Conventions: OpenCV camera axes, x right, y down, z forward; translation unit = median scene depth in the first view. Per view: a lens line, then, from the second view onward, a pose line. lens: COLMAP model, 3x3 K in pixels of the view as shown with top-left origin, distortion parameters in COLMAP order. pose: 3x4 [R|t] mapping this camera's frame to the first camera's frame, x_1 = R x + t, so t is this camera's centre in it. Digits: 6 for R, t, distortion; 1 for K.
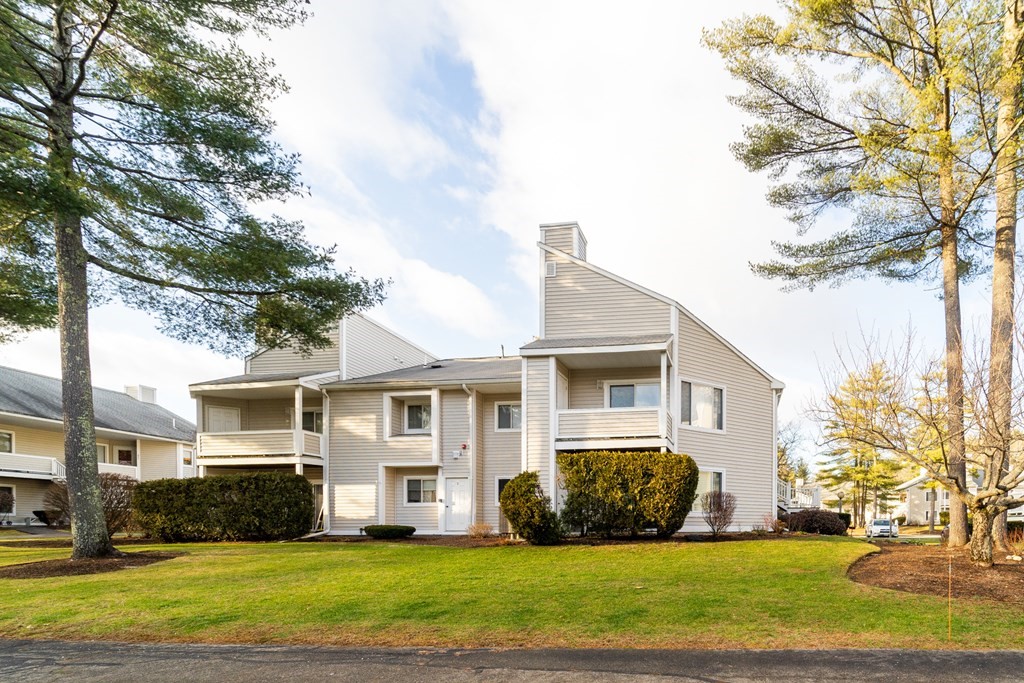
lens RADIAL K [[423.5, 0, 594.2], [0, 423.5, 341.2], [0, 0, 1]] dist [-0.000490, -0.000102]
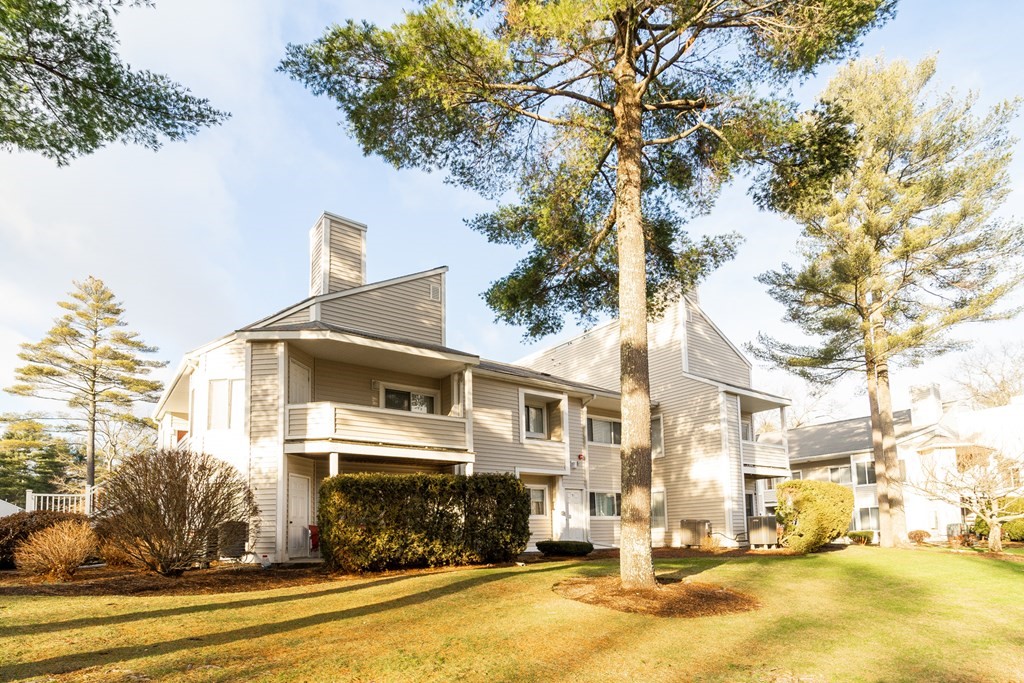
lens RADIAL K [[411.9, 0, 507.0], [0, 411.9, 335.2], [0, 0, 1]] dist [0.001231, -0.000184]
pose [[0.795967, 0.255505, 0.548774, -1.058237], [-0.224957, 0.966485, -0.123699, 0.133077], [-0.561988, -0.024990, 0.826768, 0.318798]]
